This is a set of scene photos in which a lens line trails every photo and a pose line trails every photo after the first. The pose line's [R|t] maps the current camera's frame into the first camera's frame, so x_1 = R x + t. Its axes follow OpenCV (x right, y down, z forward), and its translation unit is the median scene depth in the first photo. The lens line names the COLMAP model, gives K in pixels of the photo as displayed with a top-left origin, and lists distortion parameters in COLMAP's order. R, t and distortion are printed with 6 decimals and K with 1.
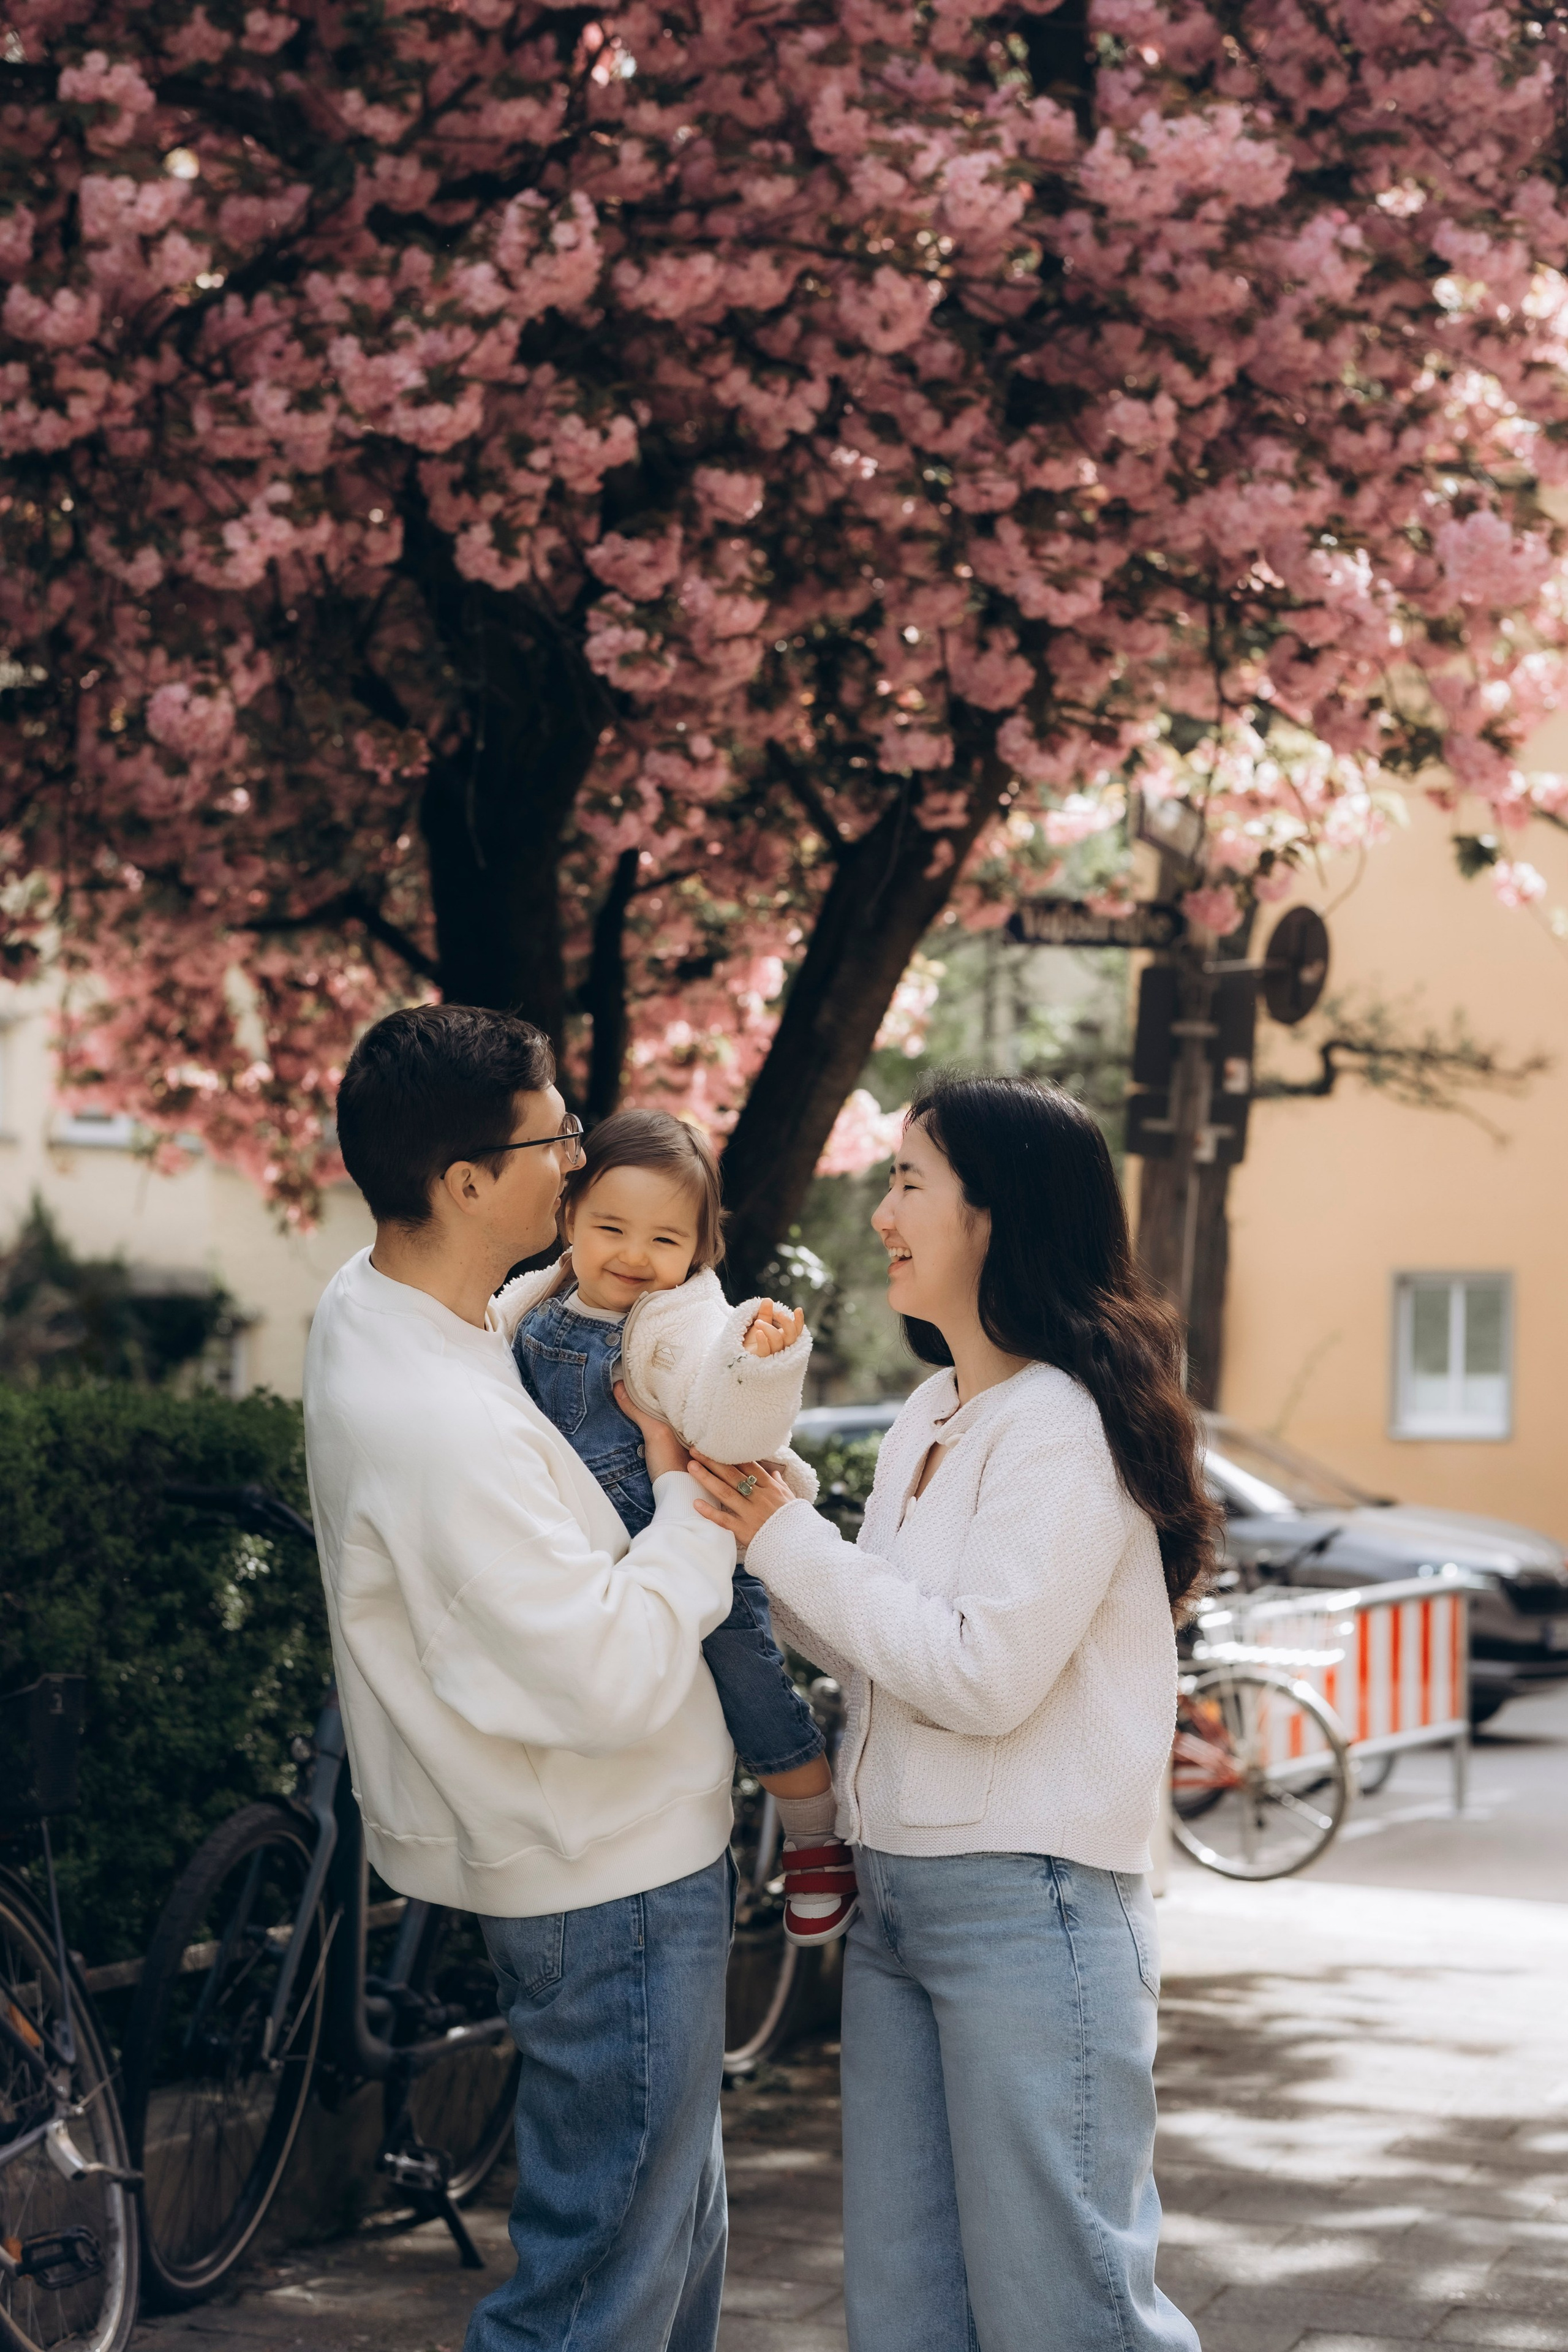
lens RADIAL K [[5895.3, 0, 792.1], [0, 5895.3, 1031.6], [0, 0, 1]] dist [-0.043791, -0.786009]
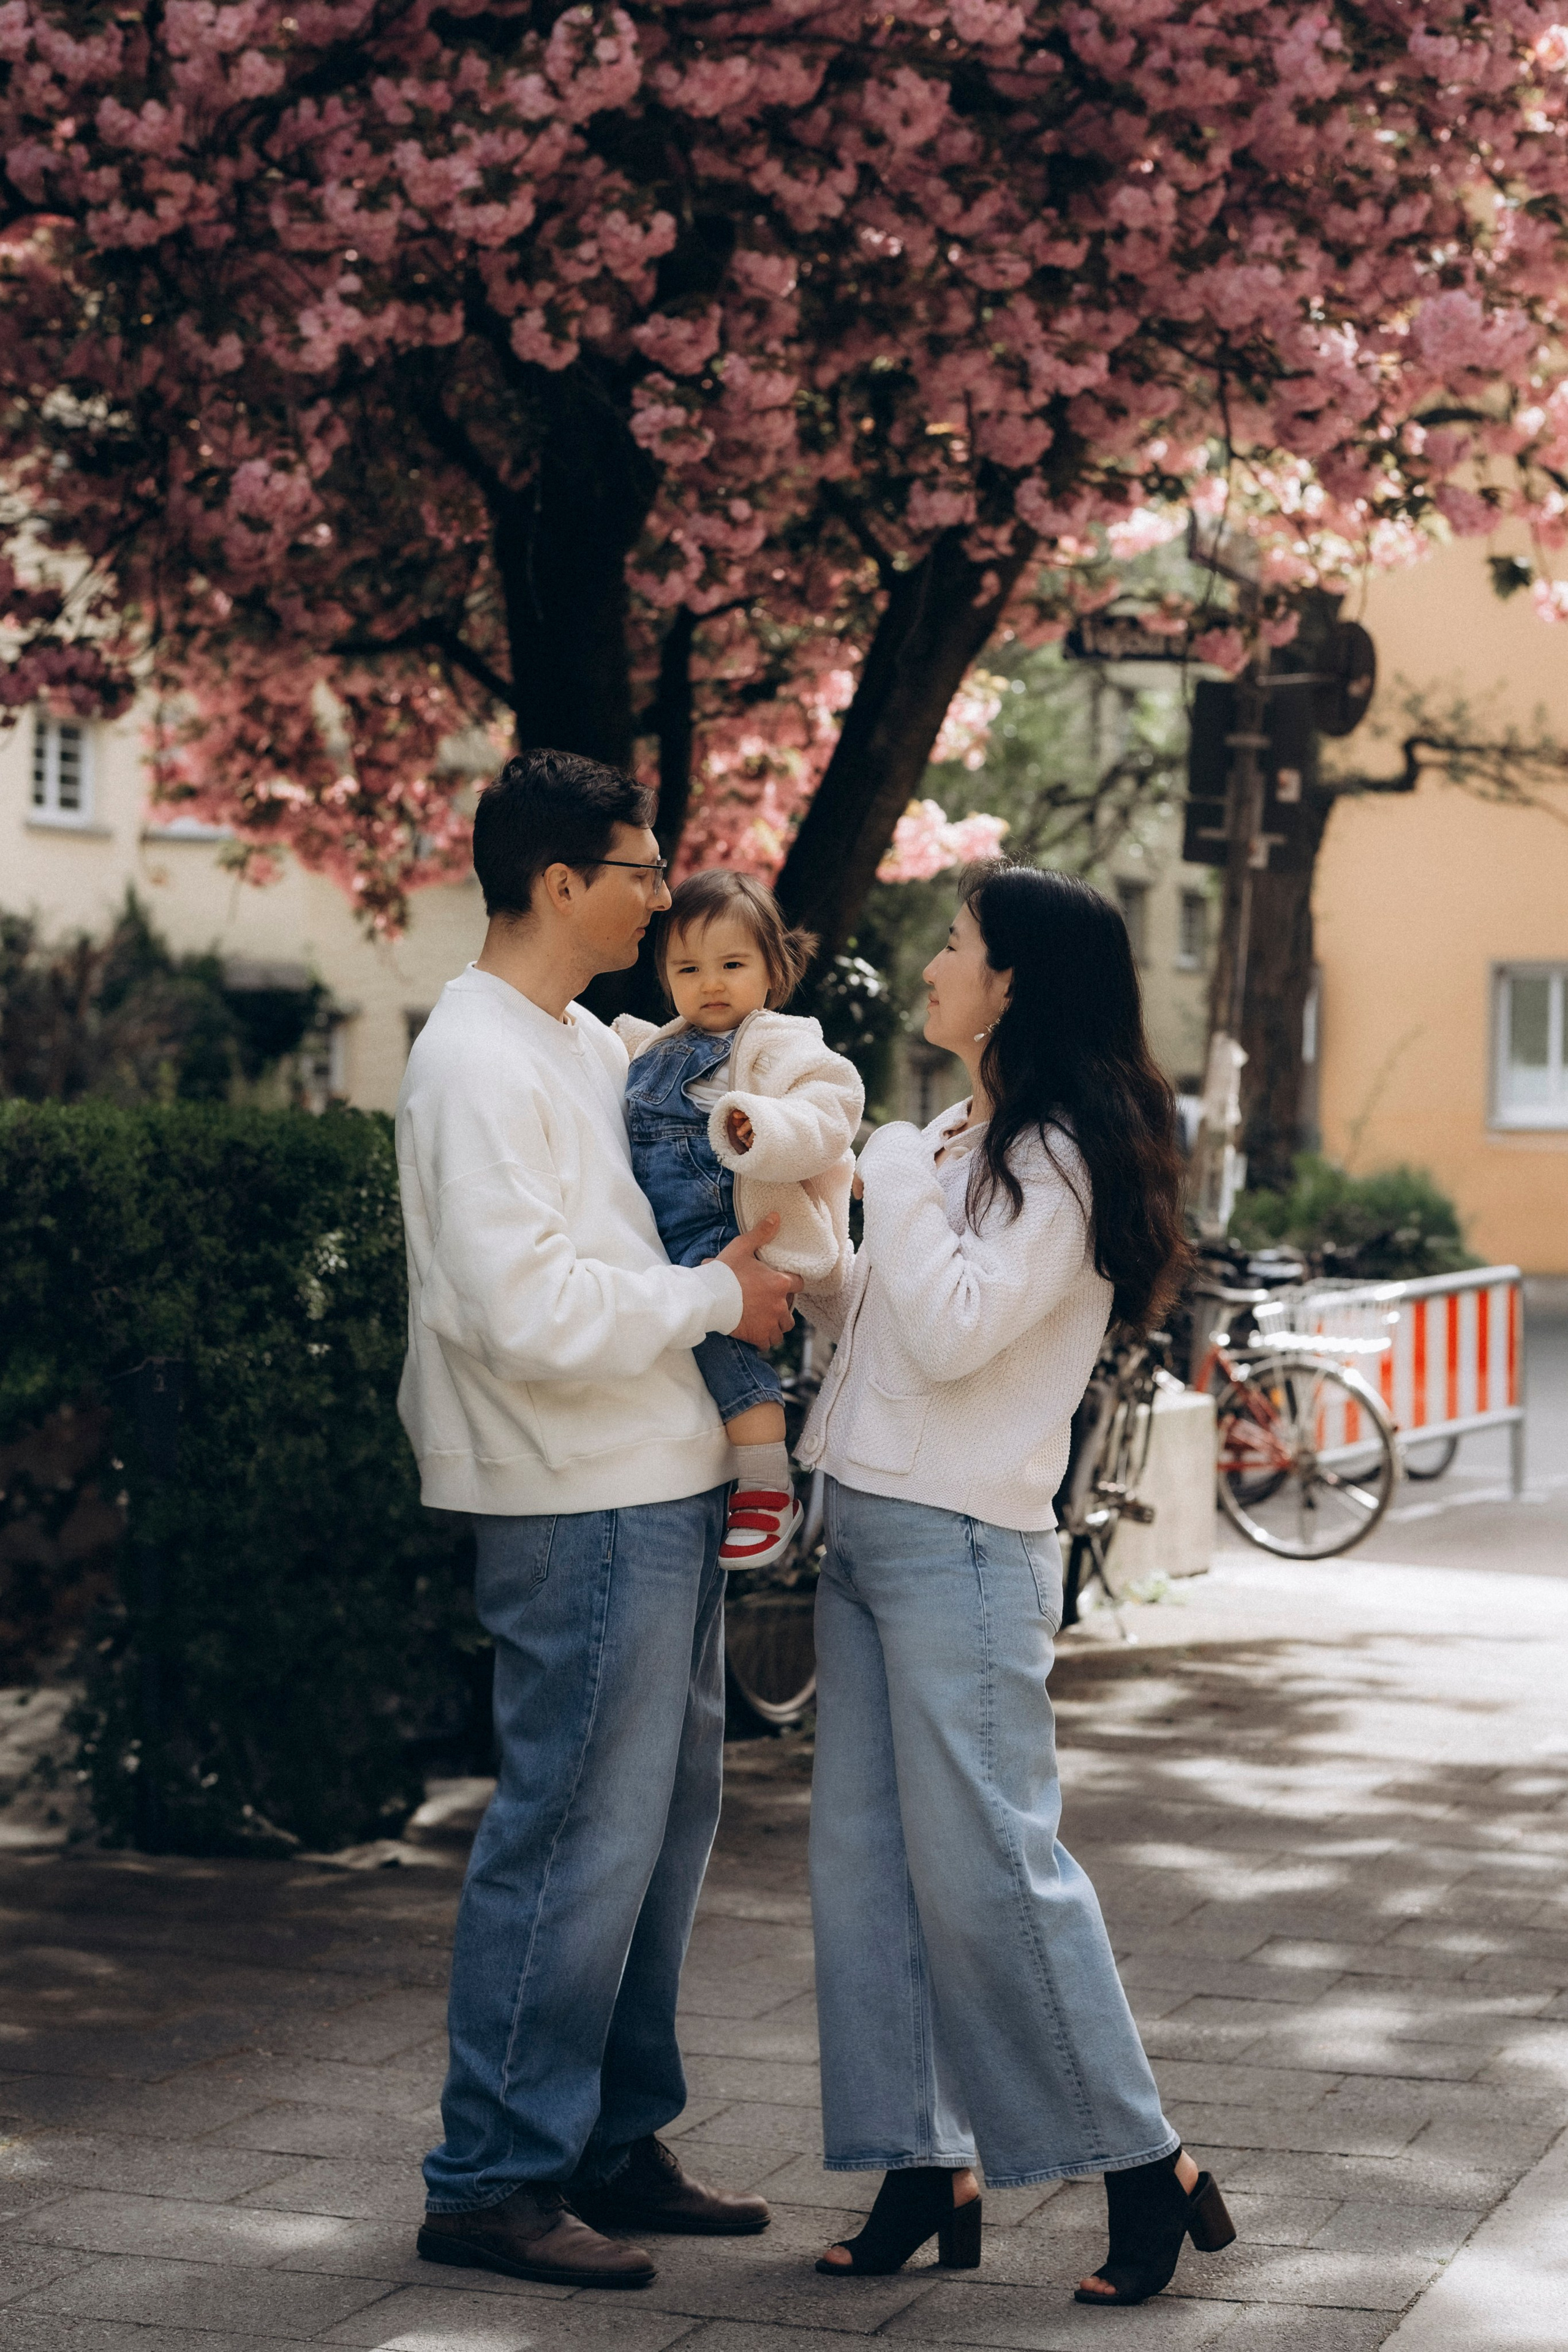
lens RADIAL K [[6136.9, 0, 782.4], [0, 6136.9, 1011.9], [0, 0, 1]] dist [-0.029748, -0.518642]
pose [[0.999756, -0.004864, -0.021533, 0.016325], [0.005937, 0.998728, 0.050066, -0.012407], [0.021262, -0.050182, 0.998514, -0.135624]]
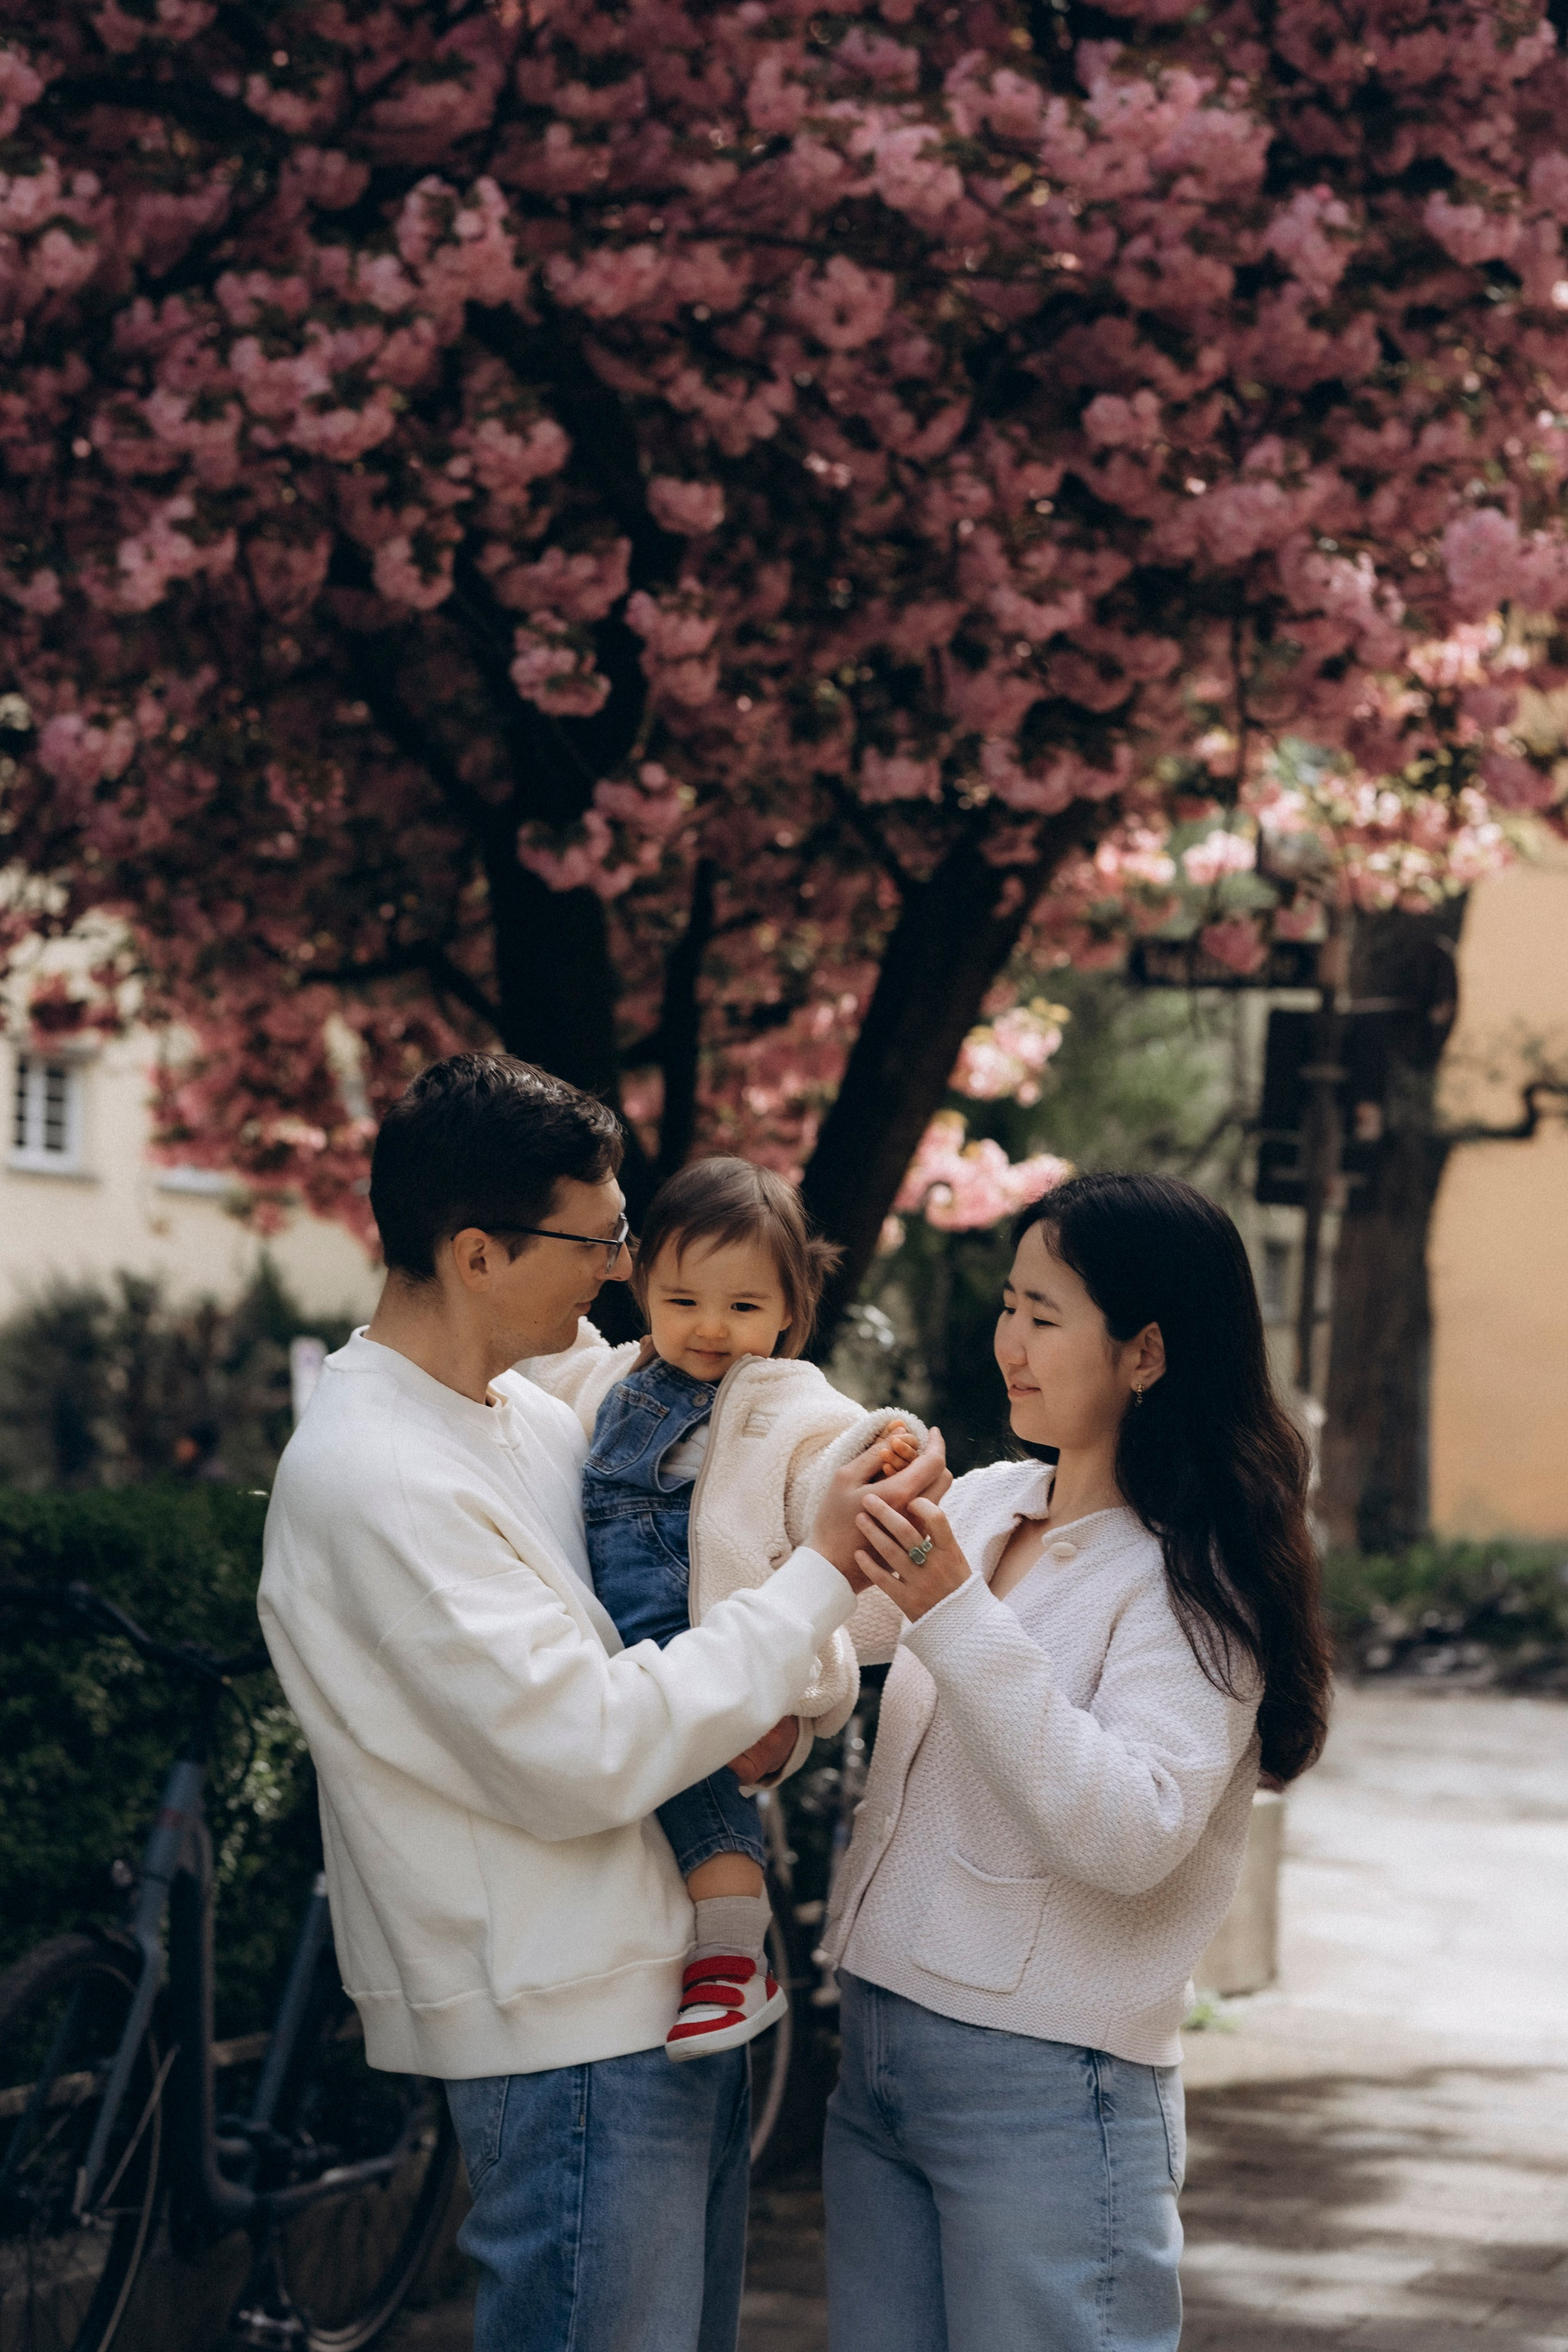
lens RADIAL K [[5895.3, 0, 792.1], [0, 5895.3, 1031.6], [0, 0, 1]] dist [-0.043791, -0.786009]
pose [[0.998607, -0.010768, -0.051650, 0.054063], [0.010344, 0.999911, -0.008470, 0.000071], [0.051736, 0.007924, 0.998629, 0.072513]]
